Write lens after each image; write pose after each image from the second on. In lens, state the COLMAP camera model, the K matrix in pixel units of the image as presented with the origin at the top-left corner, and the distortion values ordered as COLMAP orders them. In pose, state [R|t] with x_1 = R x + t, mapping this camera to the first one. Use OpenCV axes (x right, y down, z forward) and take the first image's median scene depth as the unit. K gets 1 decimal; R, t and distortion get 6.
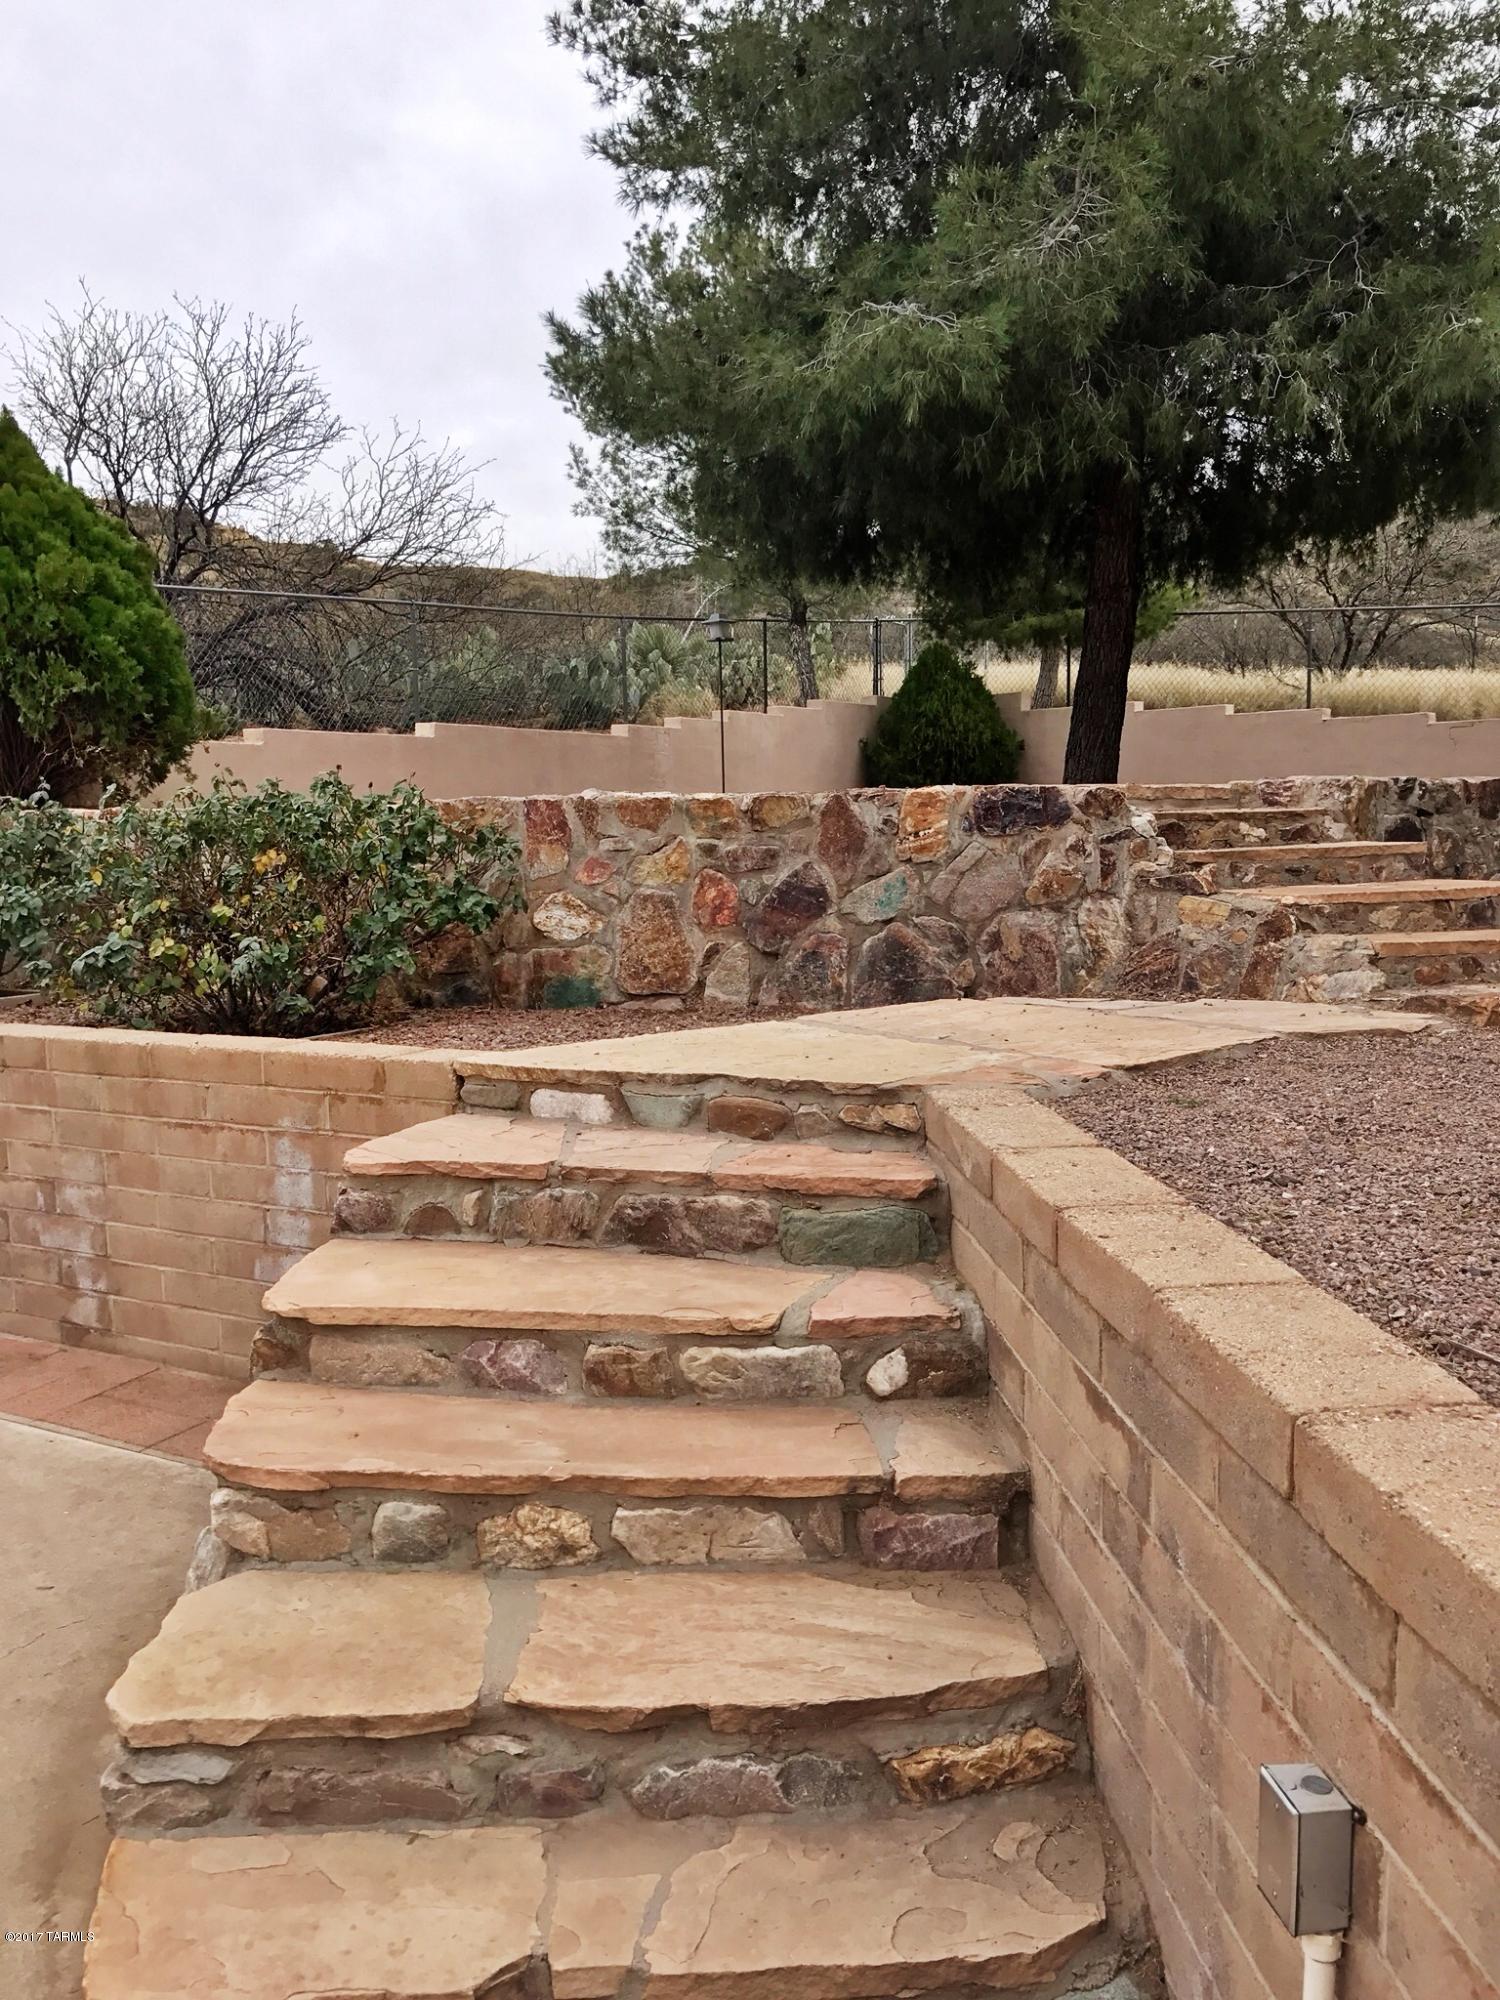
lens RADIAL K [[1599.1, 0, 750.0], [0, 1599.1, 1000.0], [0, 0, 1]] dist [0.049779, 0.002491]
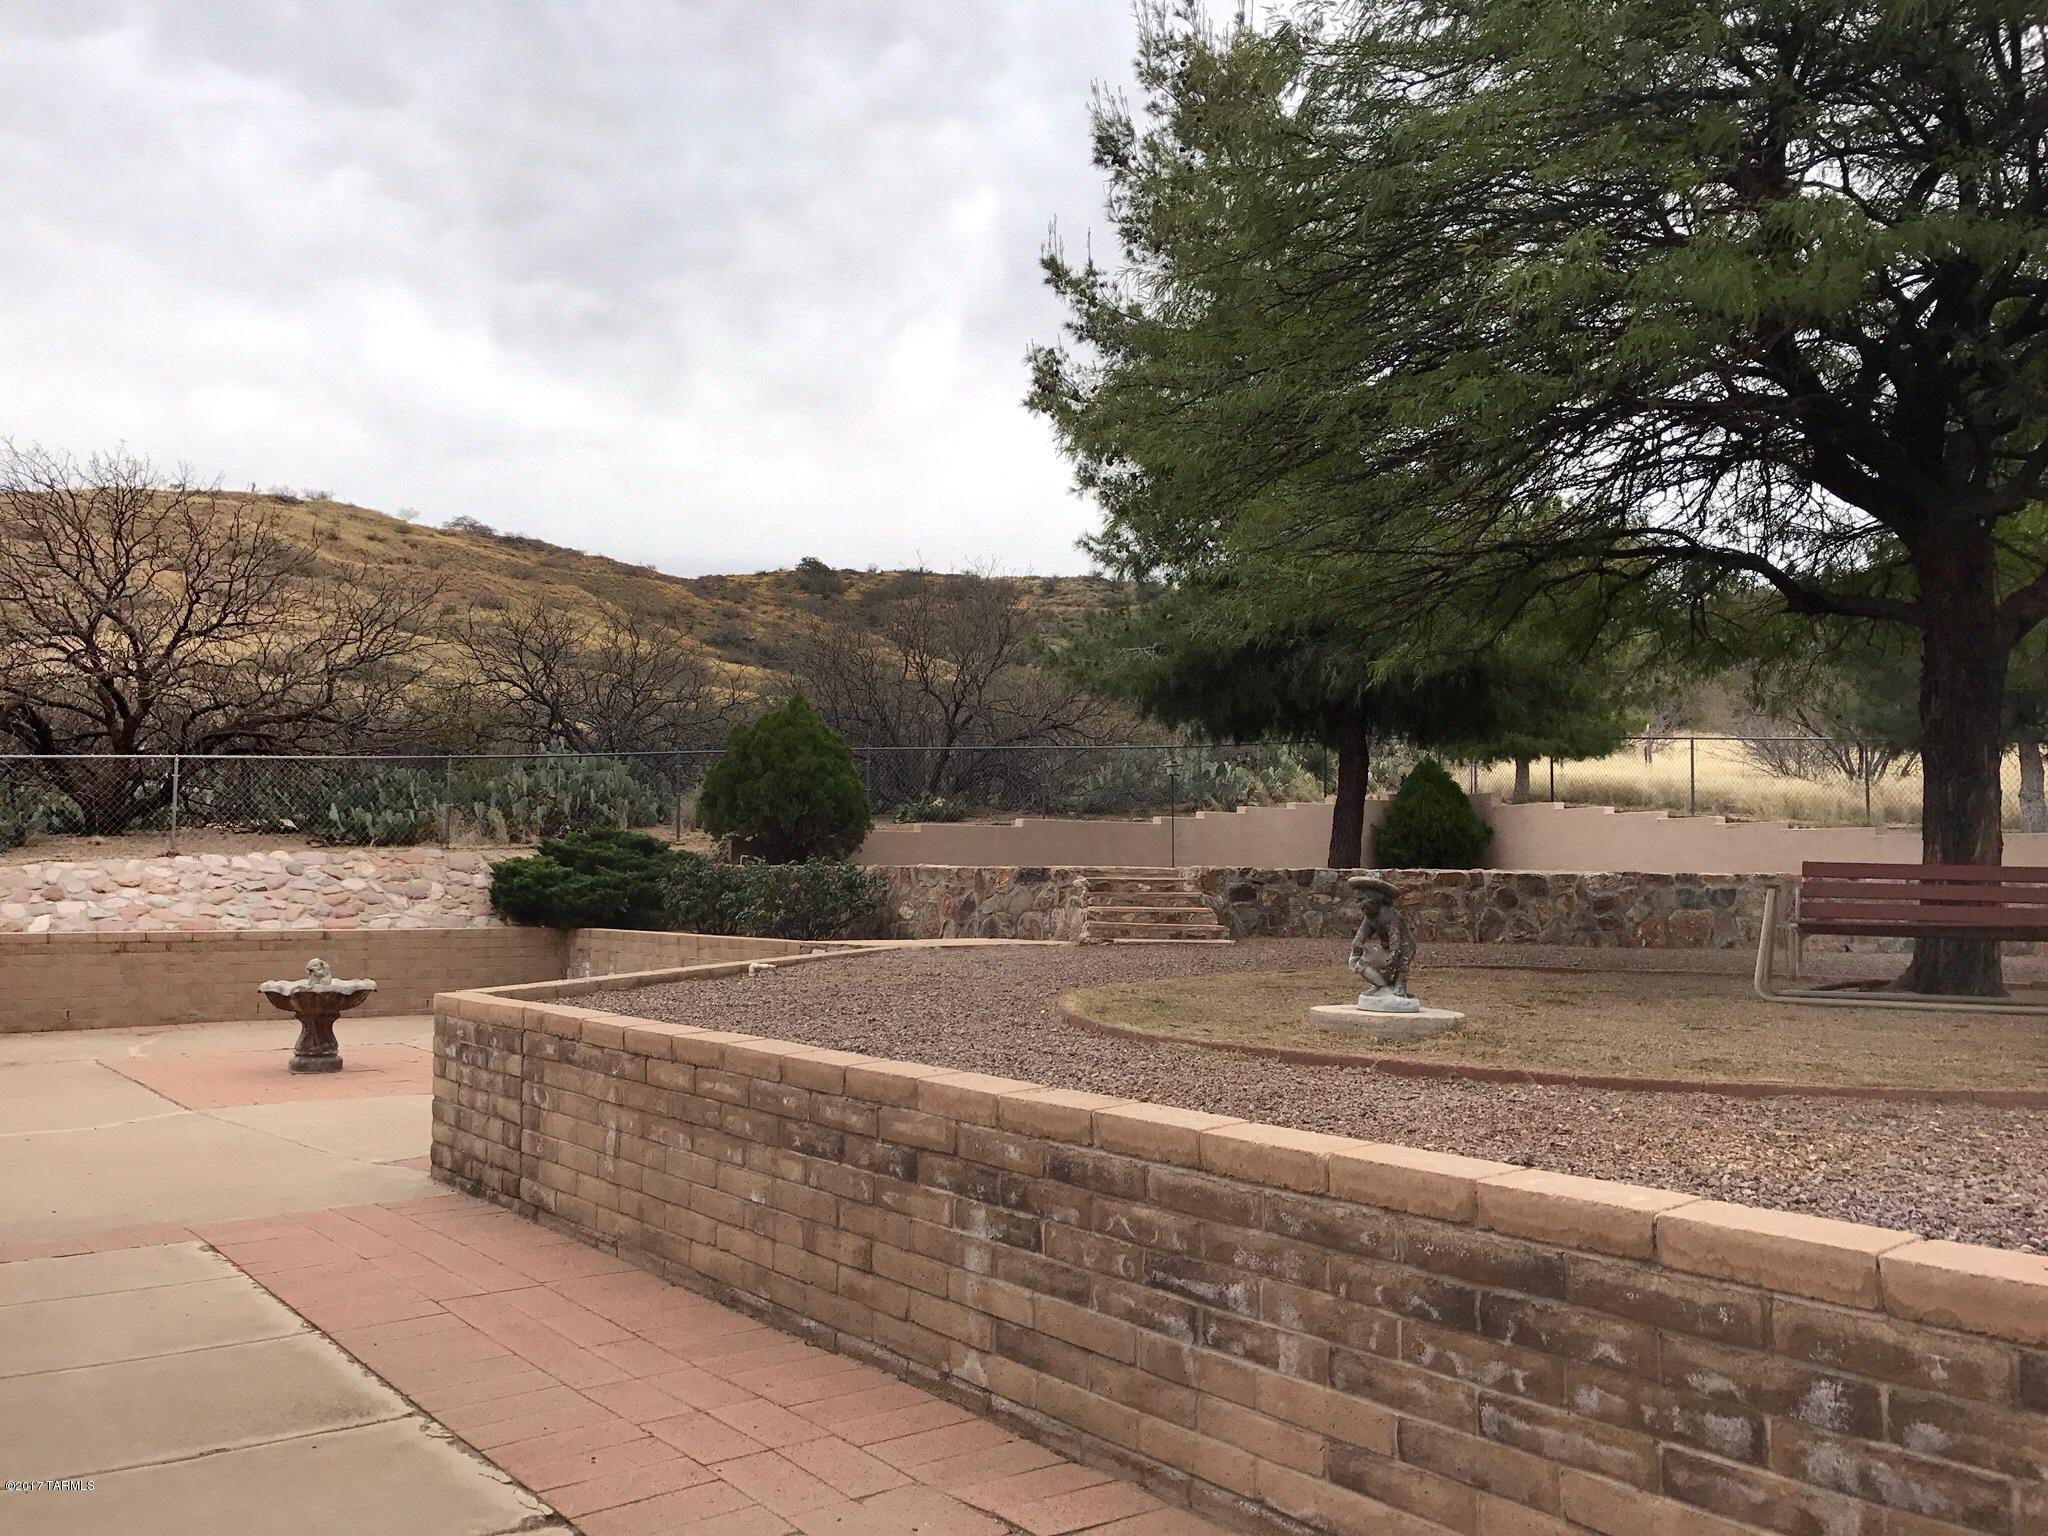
lens RADIAL K [[1675.1, 0, 1024.0], [0, 1675.1, 768.0], [0, 0, 1]] dist [-0.008663, -0.004039]
pose [[0.916710, 0.003457, -0.399538, 1.220728], [-0.071663, 0.985170, -0.155900, 0.142348], [0.393074, 0.171547, 0.903363, -1.560647]]
